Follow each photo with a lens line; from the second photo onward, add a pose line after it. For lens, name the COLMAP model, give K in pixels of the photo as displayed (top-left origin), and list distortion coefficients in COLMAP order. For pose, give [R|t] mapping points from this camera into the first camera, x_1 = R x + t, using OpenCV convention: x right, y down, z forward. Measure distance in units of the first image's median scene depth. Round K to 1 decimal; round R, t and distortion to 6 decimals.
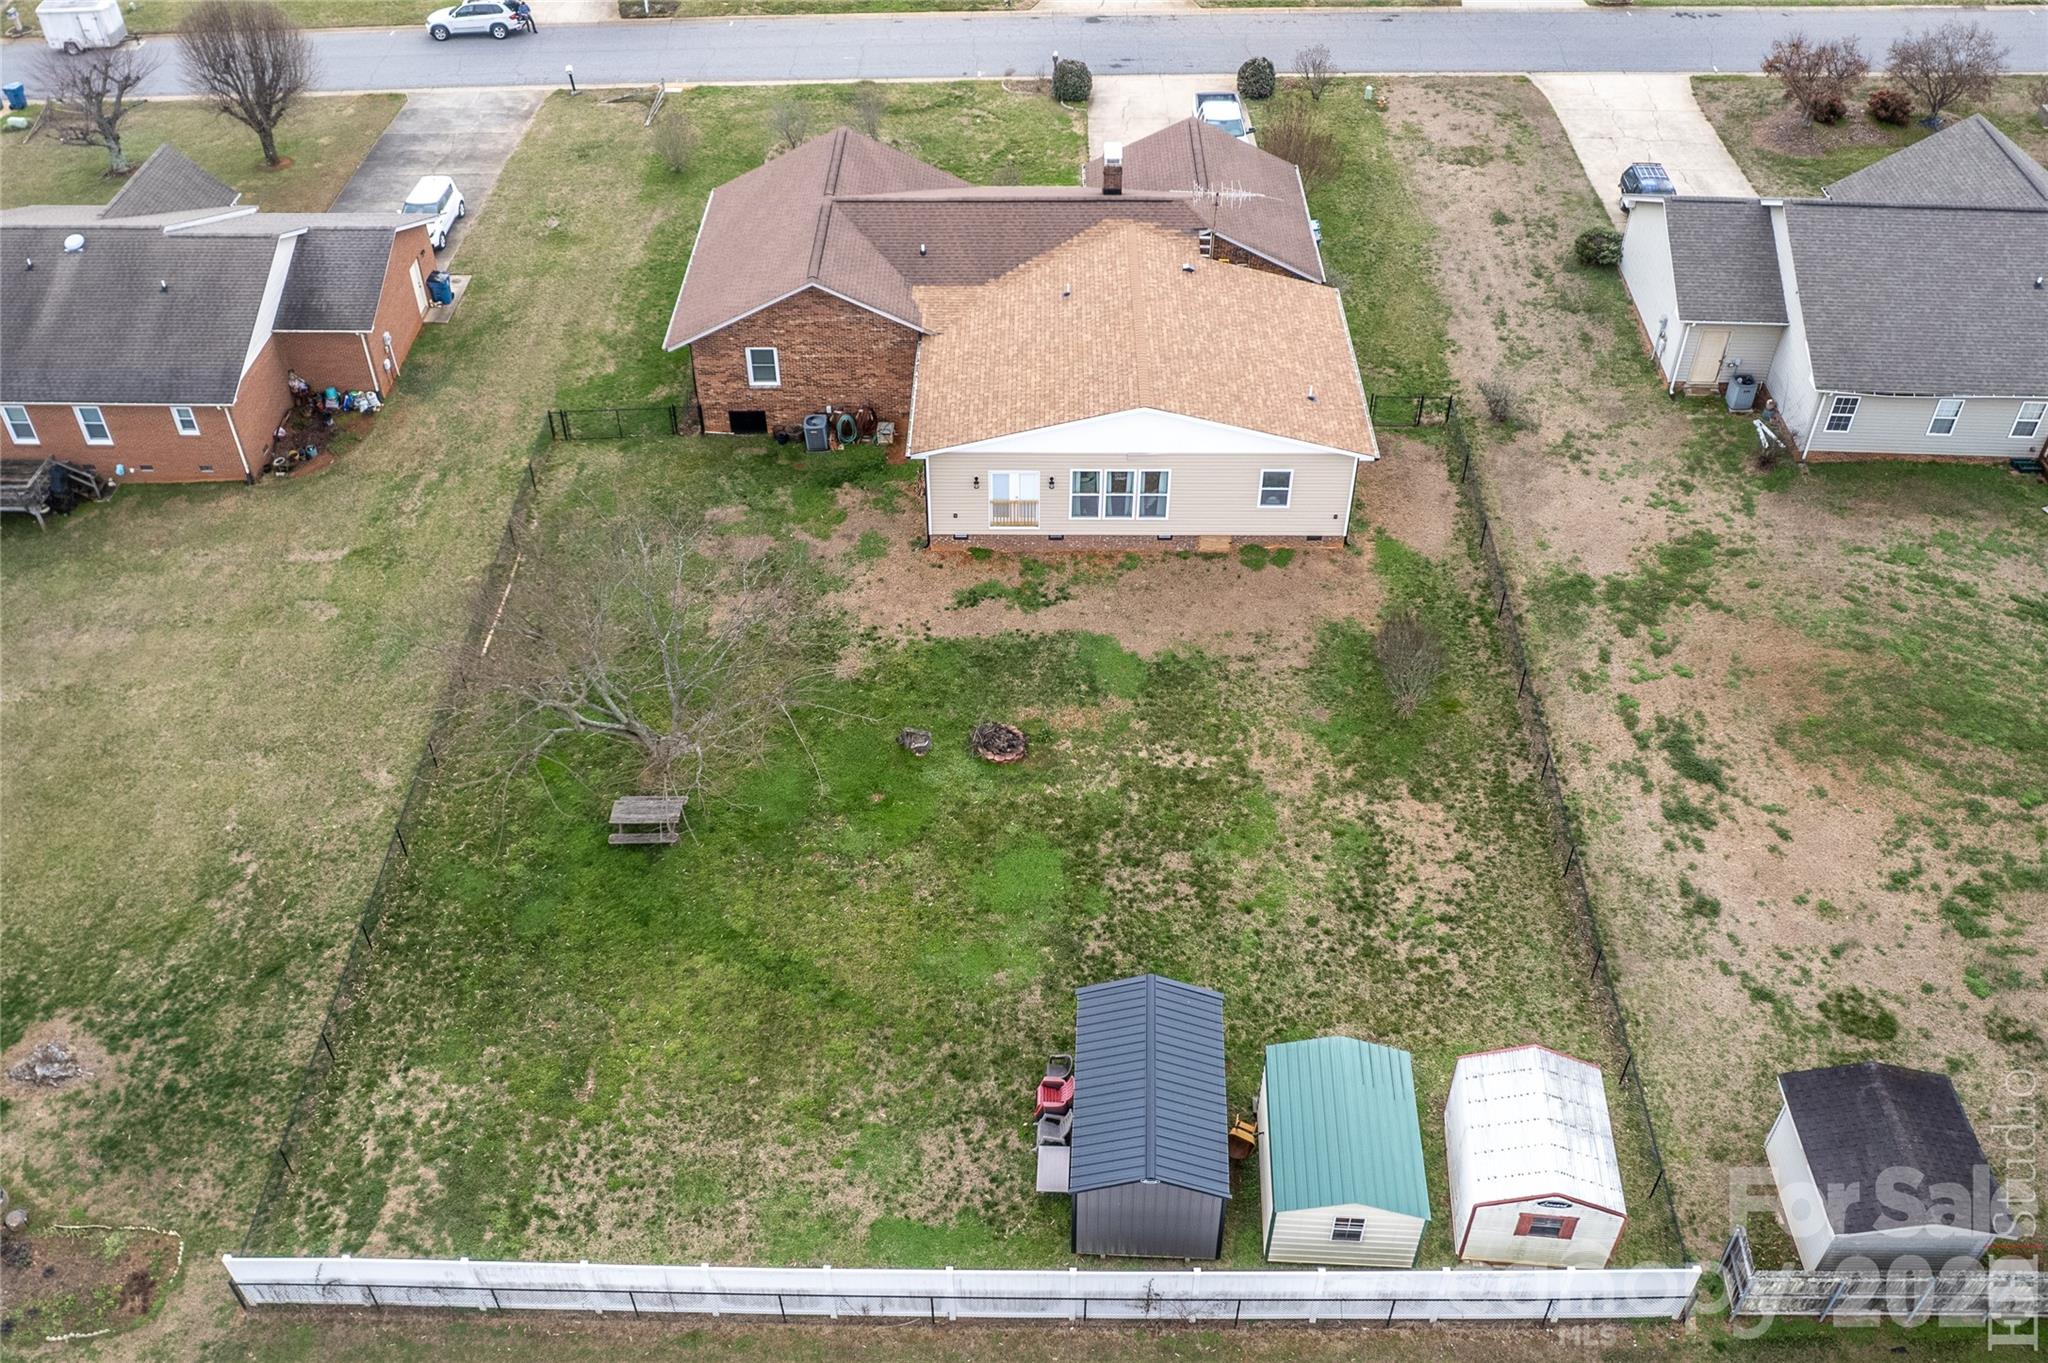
lens RADIAL K [[1727.6, 0, 1022.1], [0, 1727.6, 601.8], [0, 0, 1]] dist [-0.047004, -0.004597]
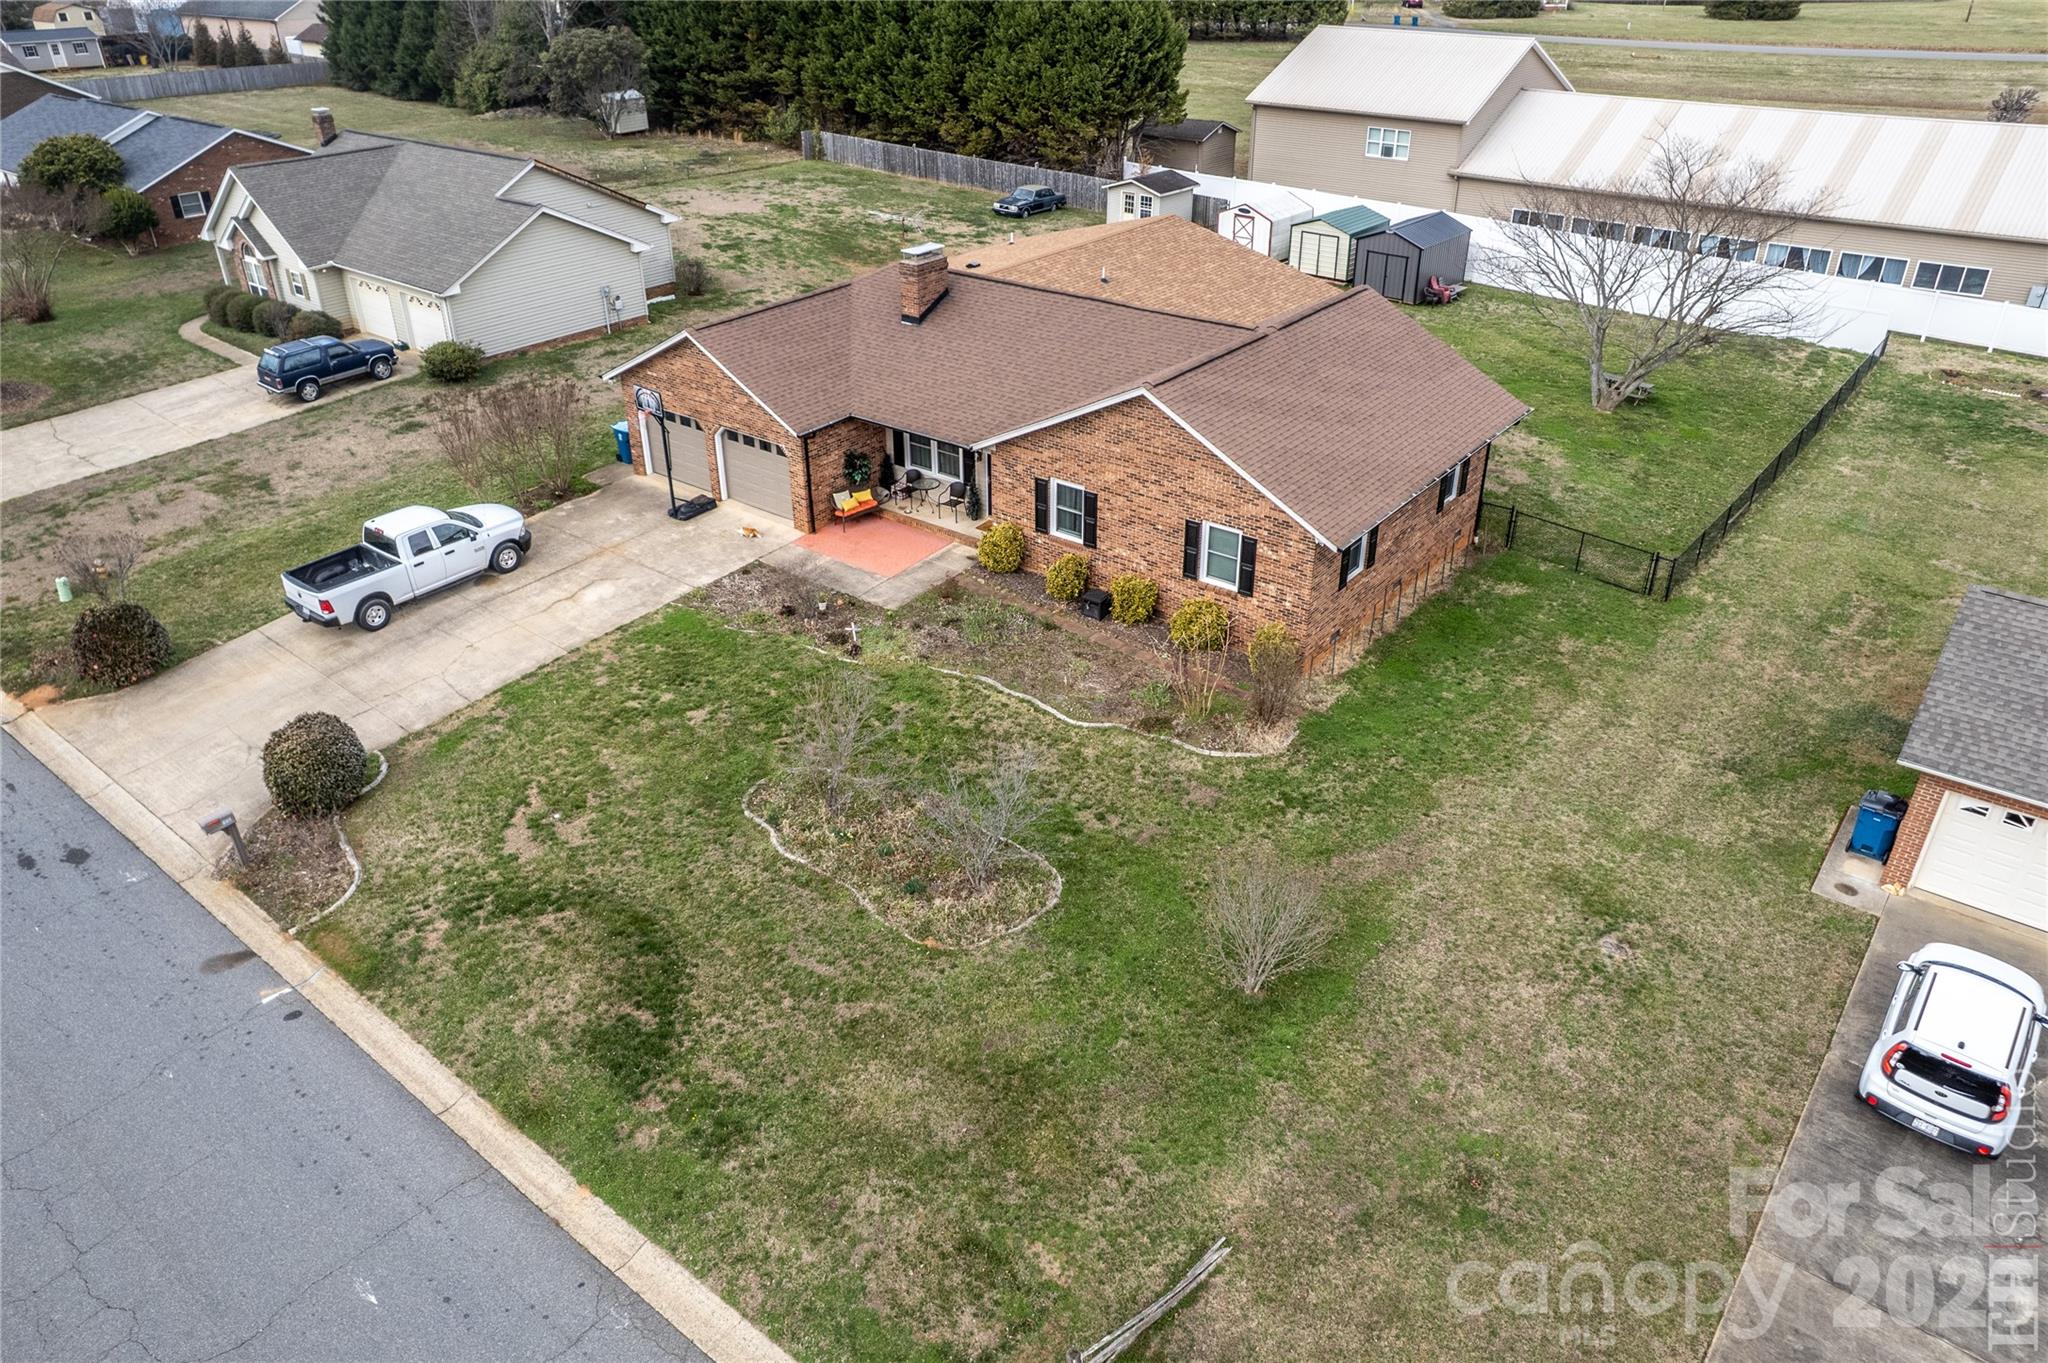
lens RADIAL K [[1410.2, 0, 993.7], [0, 1410.2, 652.7], [0, 0, 1]] dist [-0.073110, 0.064203]
pose [[-0.787274, -0.287755, 0.545341, -0.491014], [0.409543, 0.417139, 0.811338, -0.903090], [-0.460950, 0.862086, -0.210554, 1.663269]]
